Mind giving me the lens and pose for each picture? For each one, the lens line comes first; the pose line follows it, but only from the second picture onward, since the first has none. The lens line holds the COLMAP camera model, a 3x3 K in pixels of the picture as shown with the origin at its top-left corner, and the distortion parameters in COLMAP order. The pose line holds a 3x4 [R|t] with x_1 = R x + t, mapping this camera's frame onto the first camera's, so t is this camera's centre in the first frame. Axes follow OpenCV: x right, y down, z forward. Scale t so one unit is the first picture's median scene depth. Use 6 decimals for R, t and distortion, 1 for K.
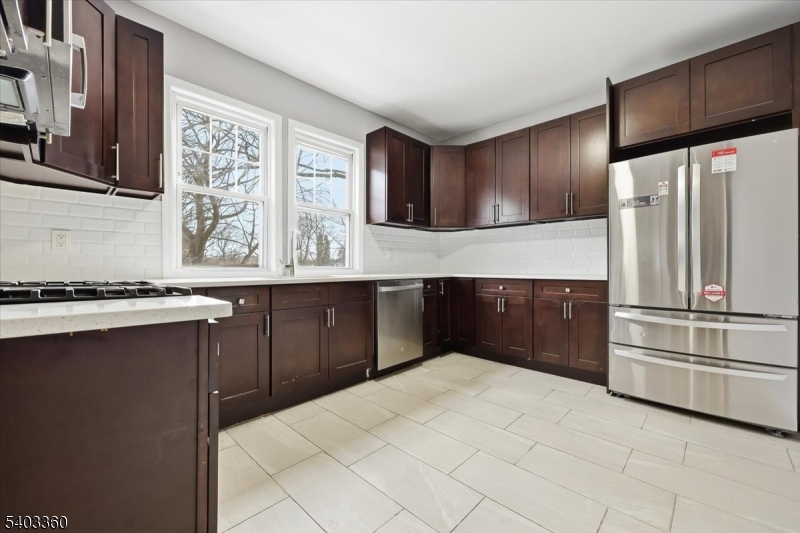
lens RADIAL K [[320.2, 0, 400.0], [0, 320.2, 266.5], [0, 0, 1]] dist [0.000980, 0.000083]
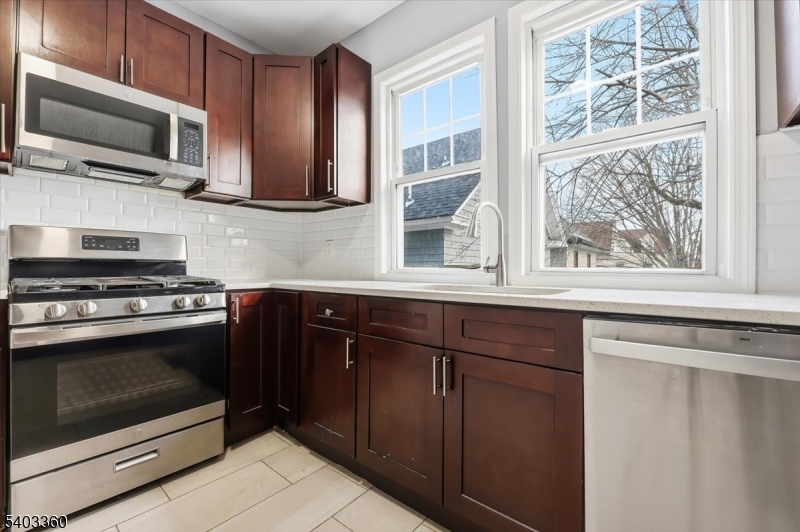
lens RADIAL K [[332.5, 0, 400.0], [0, 332.5, 266.0], [0, 0, 1]] dist [-0.013873, -0.000004]
pose [[0.060766, -0.008028, -0.998120, 0.213632], [-0.002684, 0.999963, -0.008206, 0.001360], [0.998148, 0.003178, 0.060742, 0.726003]]
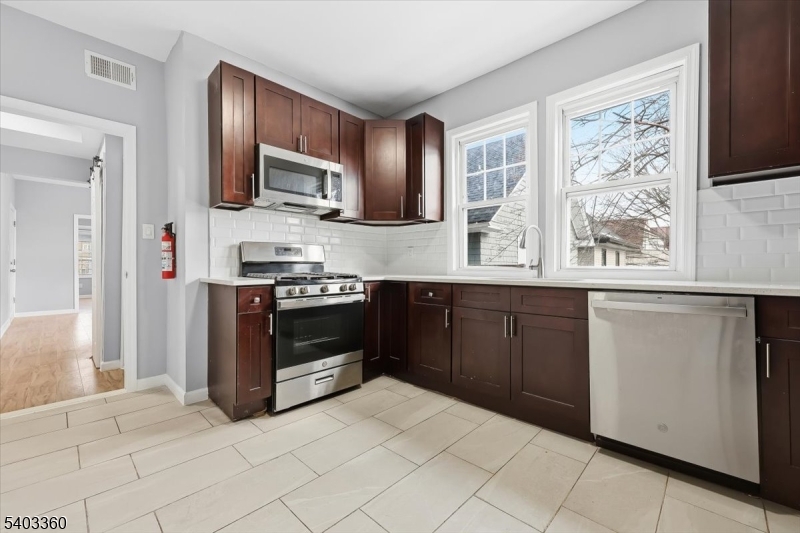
lens RADIAL K [[334.0, 0, 400.0], [0, 334.0, 266.5], [0, 0, 1]] dist [0.002854, 0.000017]
pose [[-0.004691, -0.001772, -0.999987, 0.532654], [-0.000620, 0.999998, -0.001770, 0.001186], [0.999989, 0.000612, -0.004692, 0.570376]]
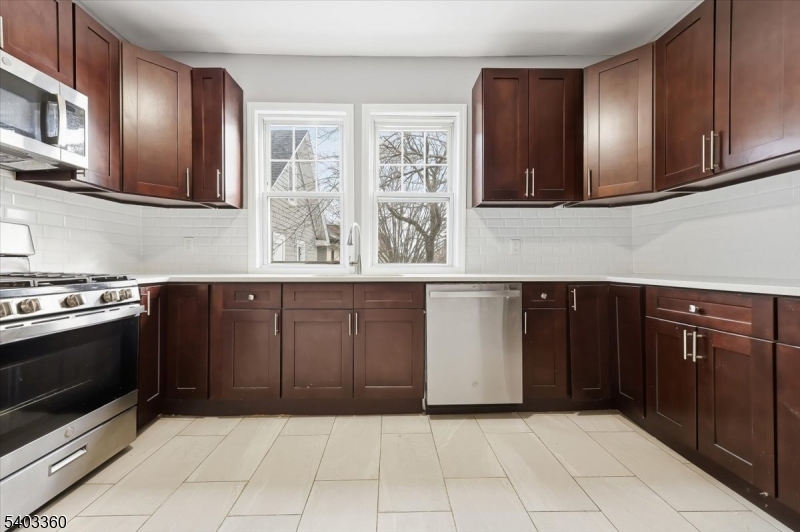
lens RADIAL K [[320.2, 0, 400.0], [0, 320.2, 266.0], [0, 0, 1]] dist [0.000980, 0.000083]
pose [[0.708316, 0.003724, -0.705885, 0.364828], [-0.000605, 0.999989, 0.004668, 0.002892], [0.705895, -0.002879, 0.708311, 0.394543]]
